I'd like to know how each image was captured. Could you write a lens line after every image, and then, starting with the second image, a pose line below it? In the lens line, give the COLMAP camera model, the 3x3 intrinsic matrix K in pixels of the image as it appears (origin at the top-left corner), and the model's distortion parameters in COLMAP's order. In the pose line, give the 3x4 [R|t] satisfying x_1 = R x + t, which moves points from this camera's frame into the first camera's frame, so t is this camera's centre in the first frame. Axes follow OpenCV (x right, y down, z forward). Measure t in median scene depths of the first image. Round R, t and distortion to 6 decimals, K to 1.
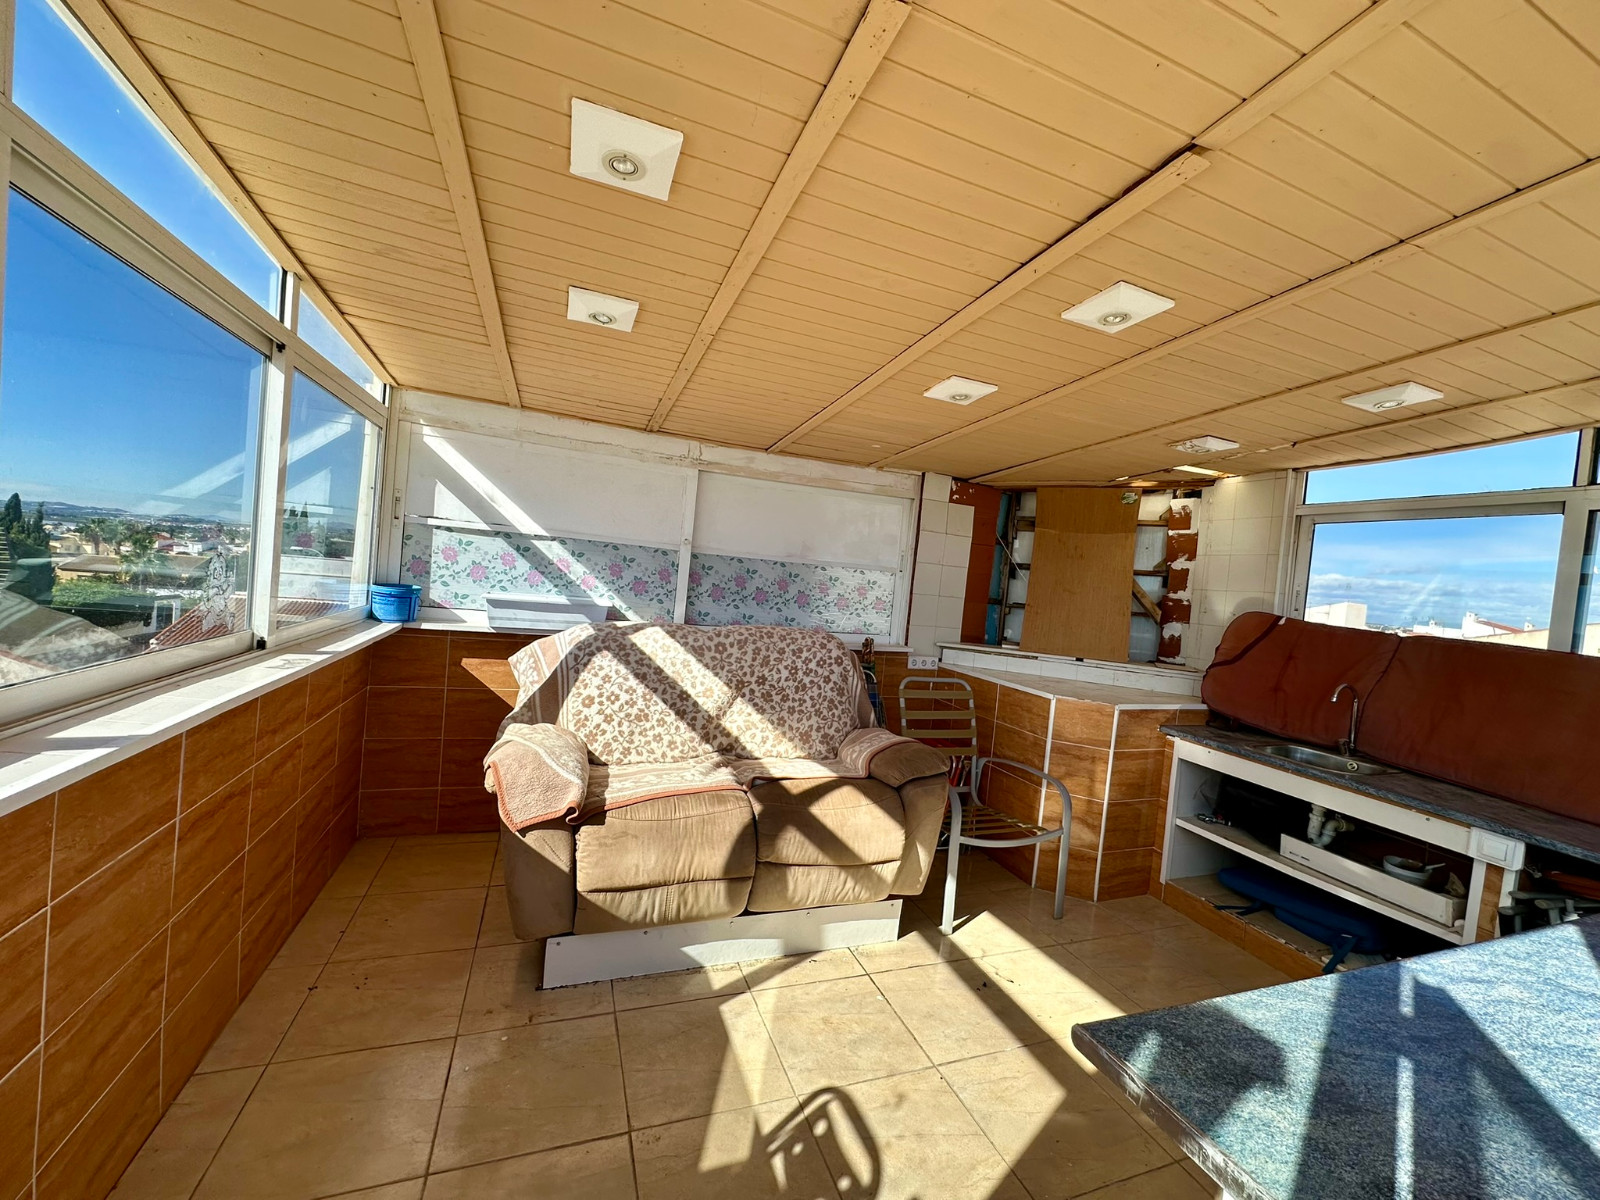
lens RADIAL K [[637.6, 0, 805.3], [0, 637.6, 598.2], [0, 0, 1]] dist [-0.001661, 0.000183]
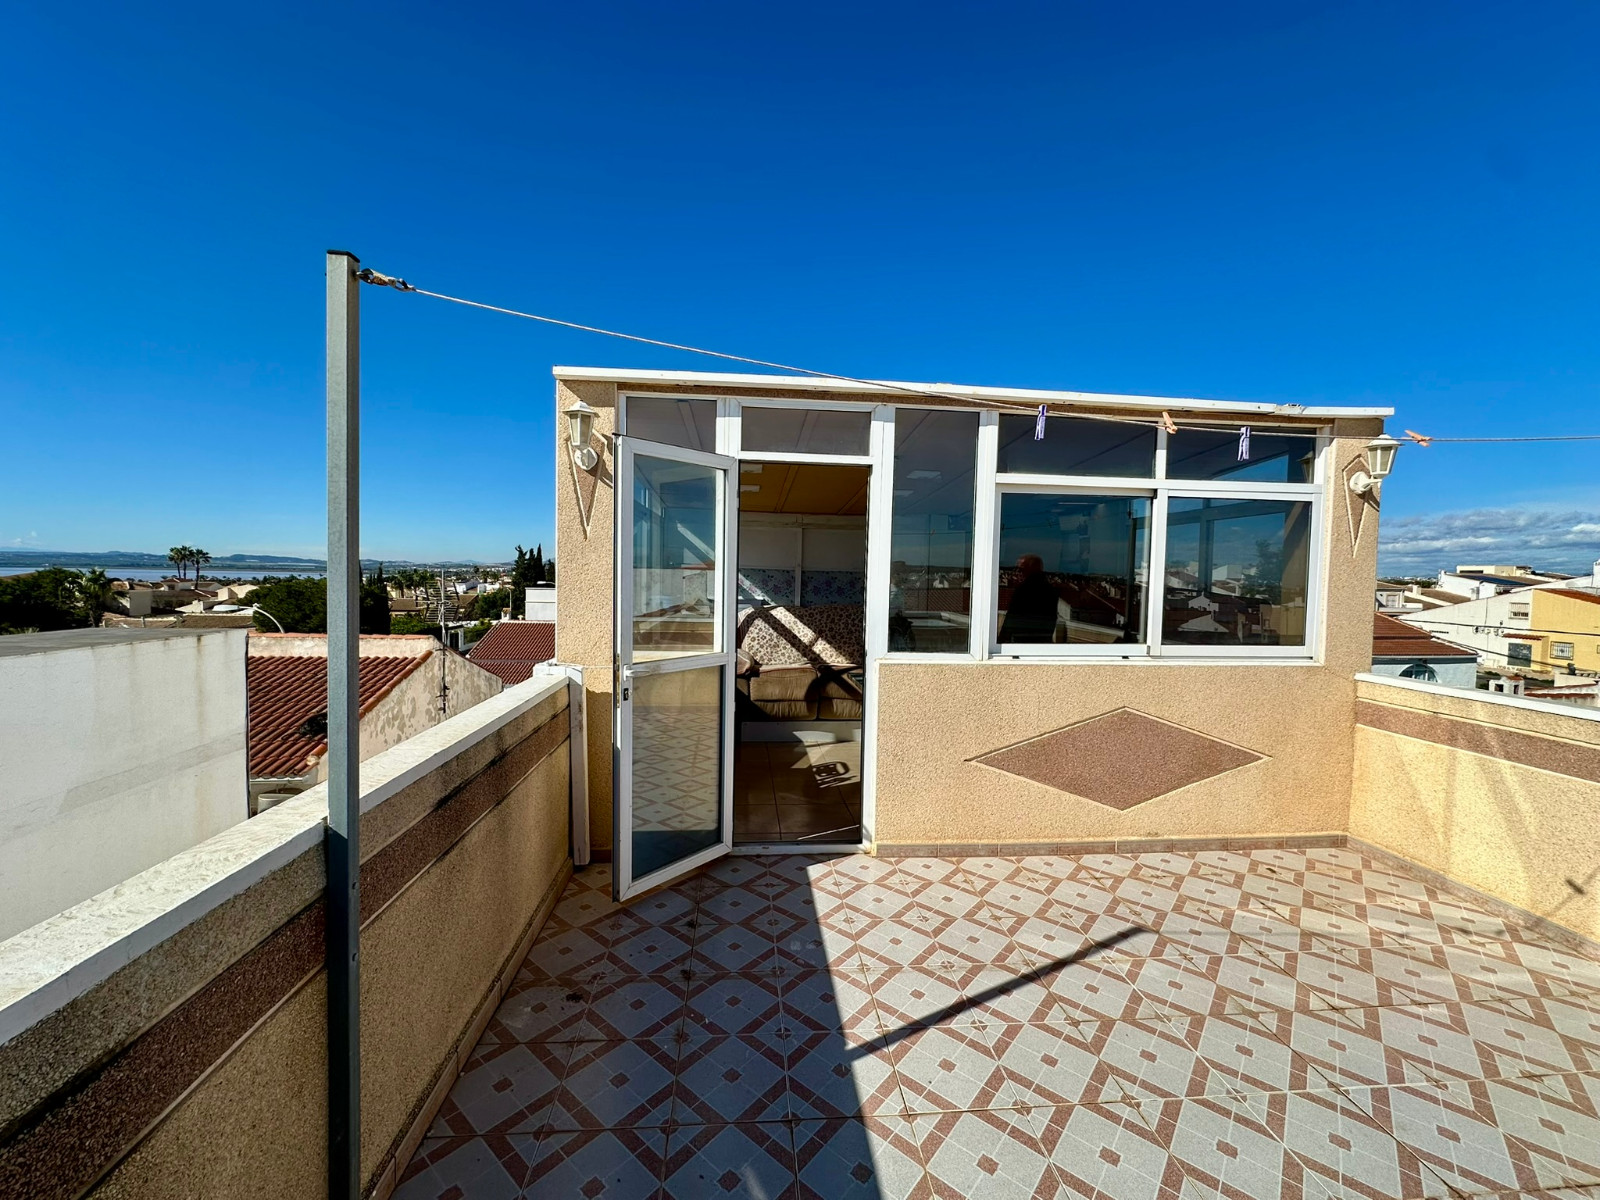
lens RADIAL K [[637.6, 0, 799.9], [0, 637.6, 601.4], [0, 0, 1]] dist [-0.001661, 0.000183]
pose [[0.960430, -0.059719, -0.272043, 0.431904], [0.058616, 0.998206, -0.012188, 0.058207], [0.272282, -0.004241, 0.962208, -1.107524]]
